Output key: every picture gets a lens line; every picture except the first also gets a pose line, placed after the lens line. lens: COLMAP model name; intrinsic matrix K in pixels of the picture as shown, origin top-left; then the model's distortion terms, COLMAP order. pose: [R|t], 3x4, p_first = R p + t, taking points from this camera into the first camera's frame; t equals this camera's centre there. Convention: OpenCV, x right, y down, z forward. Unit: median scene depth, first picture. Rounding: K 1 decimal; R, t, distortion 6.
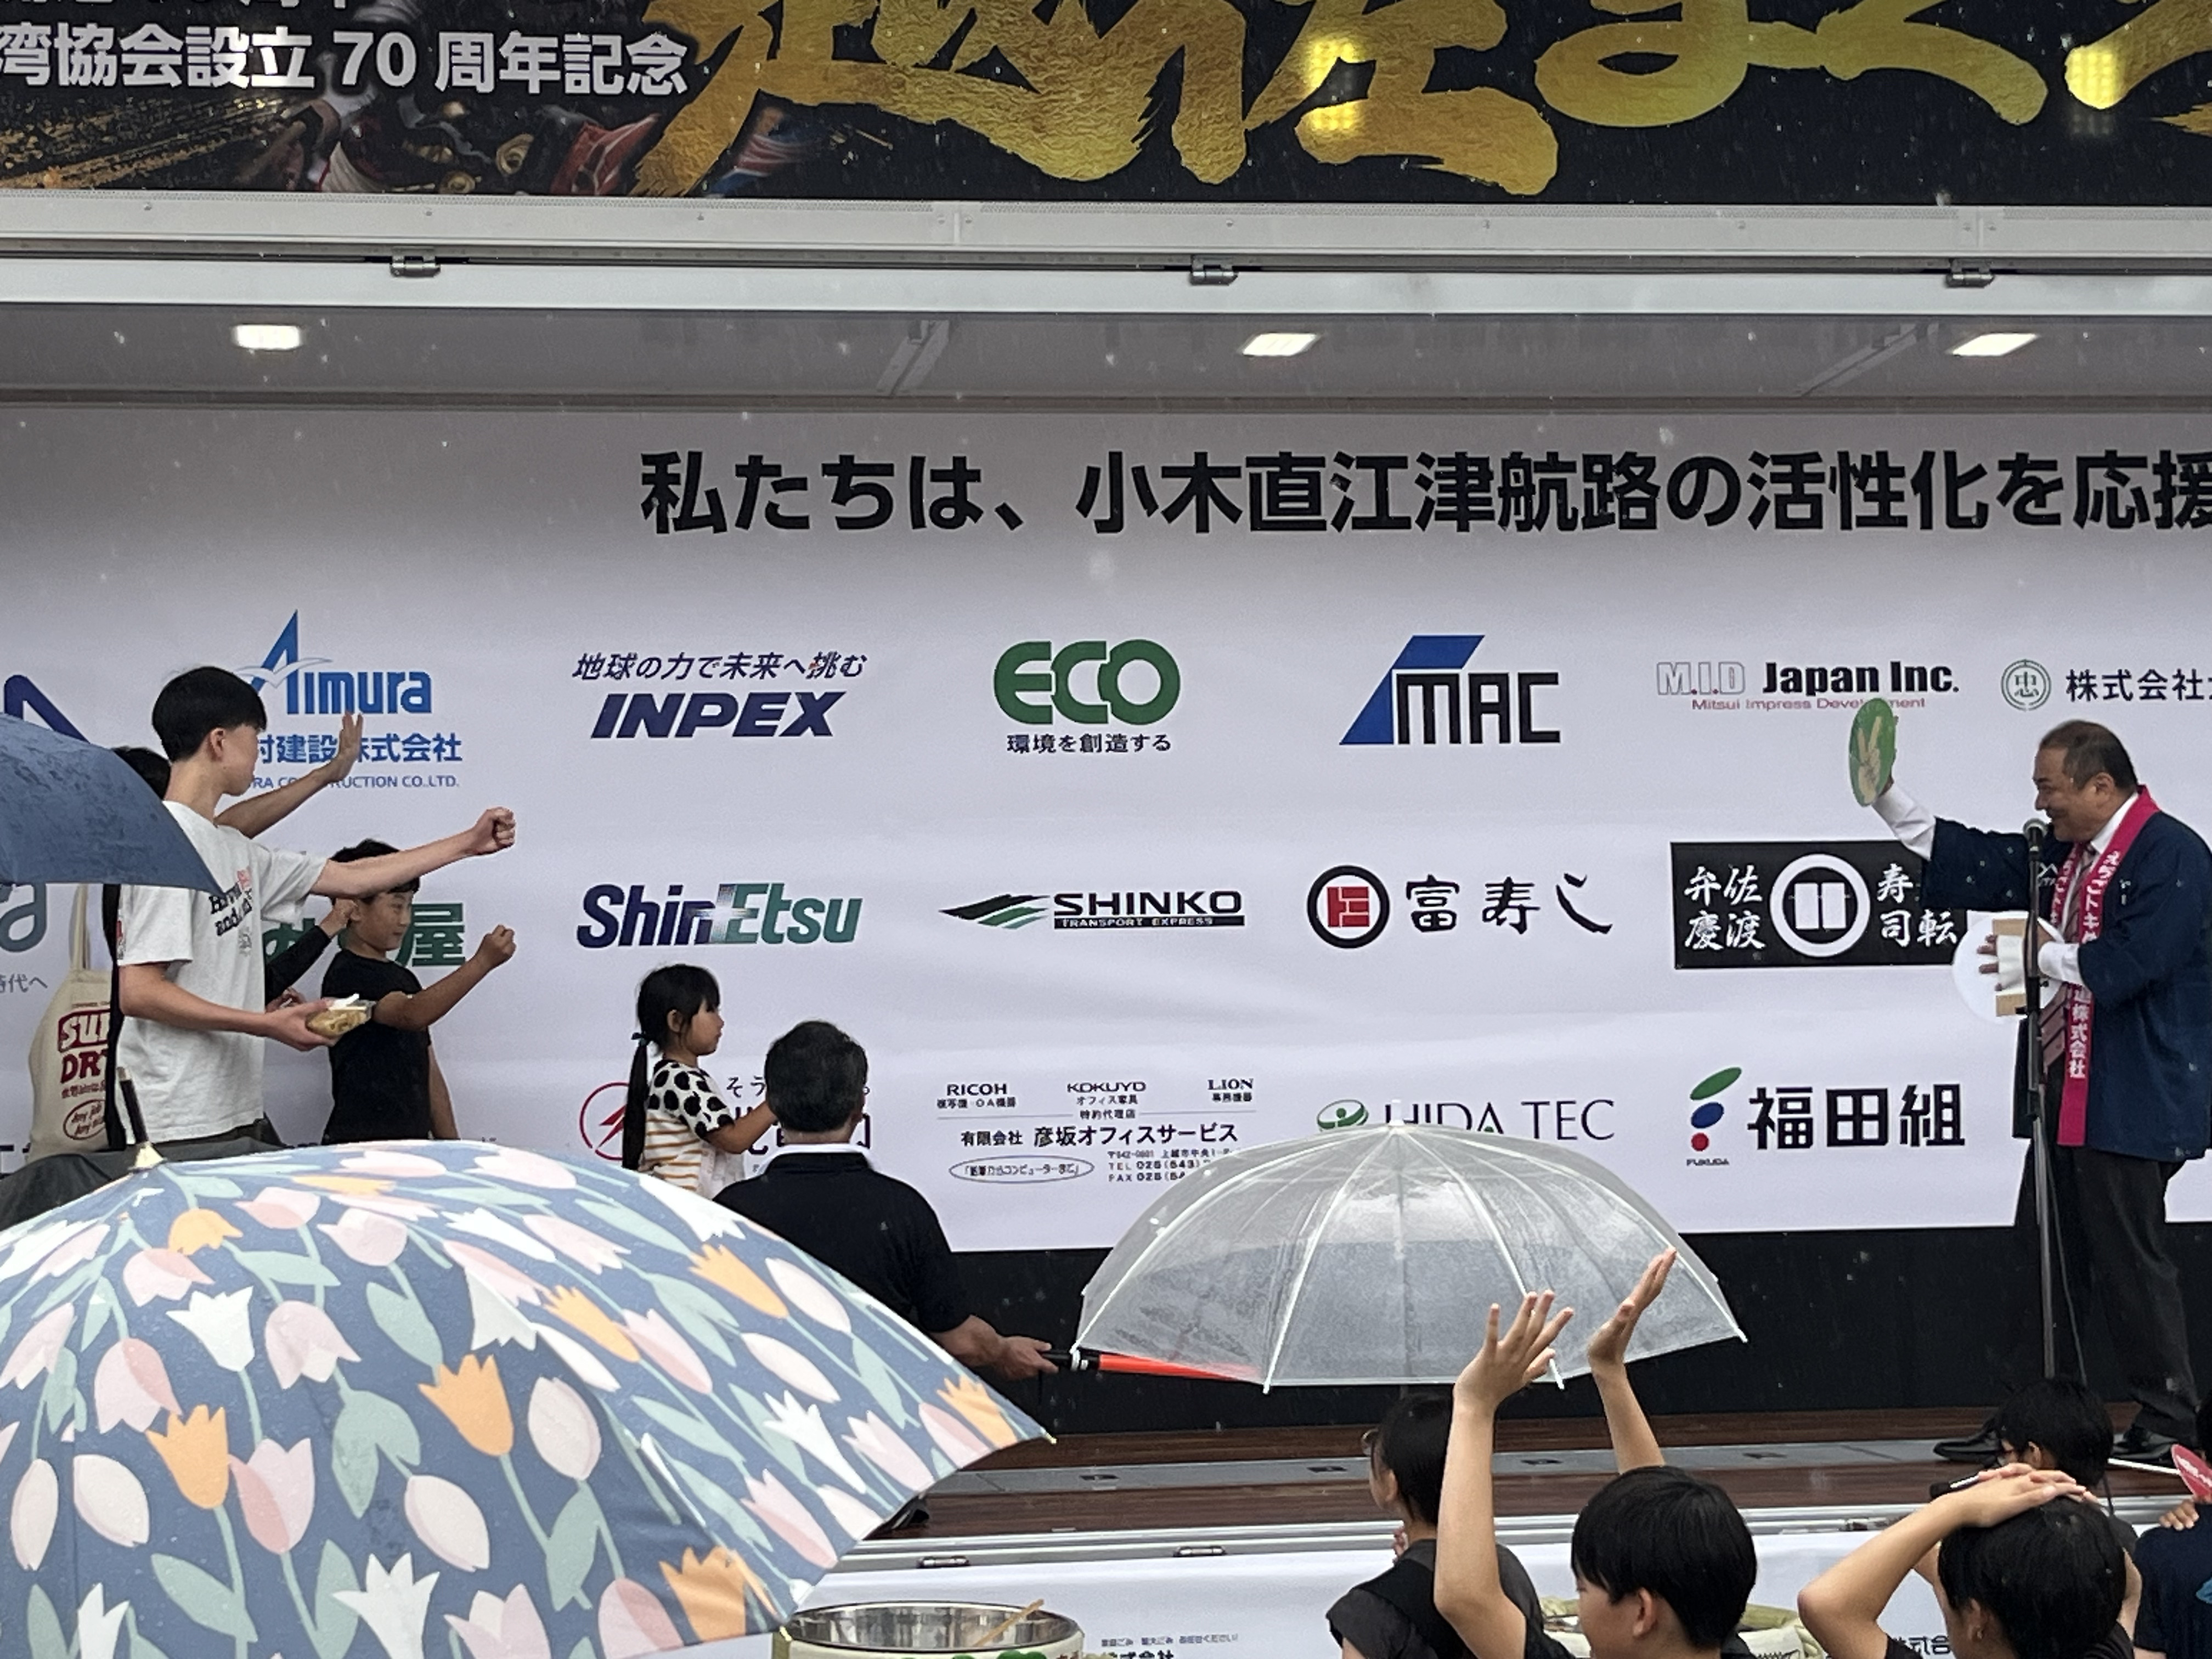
lens RADIAL K [[4411.5, 0, 1041.4], [0, 4411.5, 837.1], [0, 0, 1]] dist [0.220268, -1.095535]
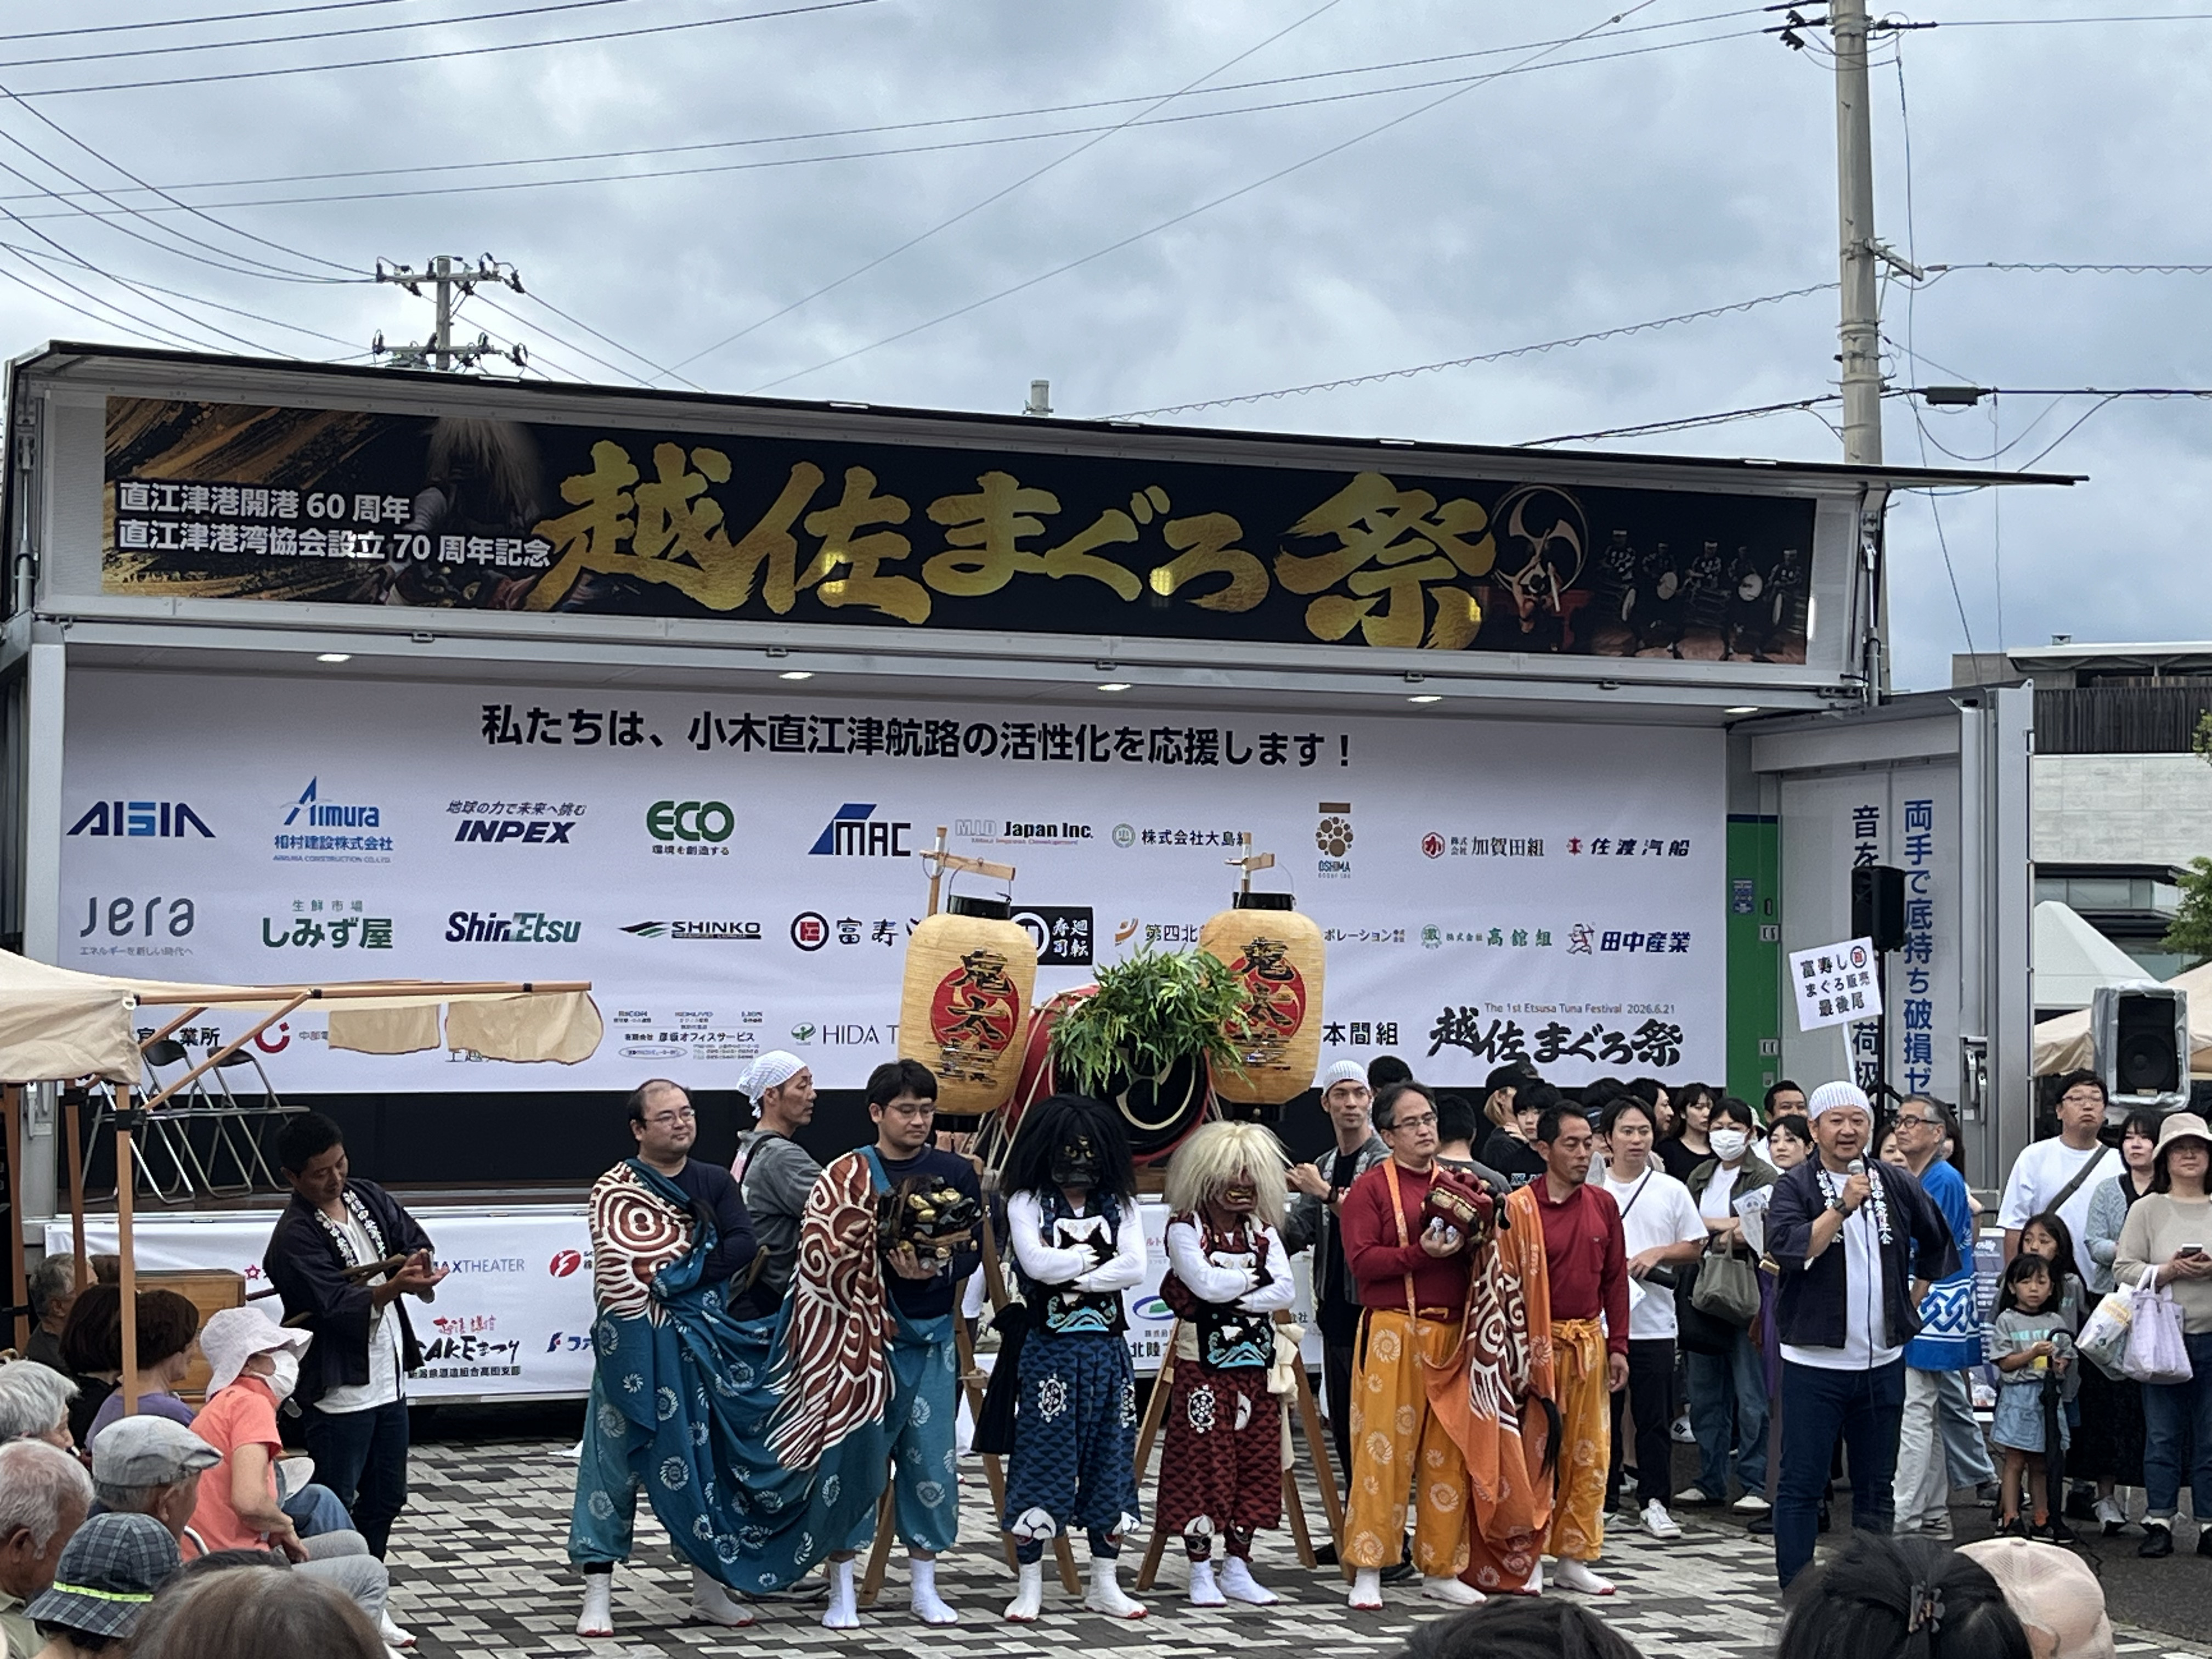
lens RADIAL K [[3965.3, 0, 1160.6], [0, 3965.3, 842.7], [0, 0, 1]] dist [0.199061, -0.967839]
pose [[0.973424, 0.035592, 0.226226, -0.200360], [-0.039390, 0.999148, 0.012296, -0.057161], [-0.225596, -0.020880, 0.973997, -0.896084]]
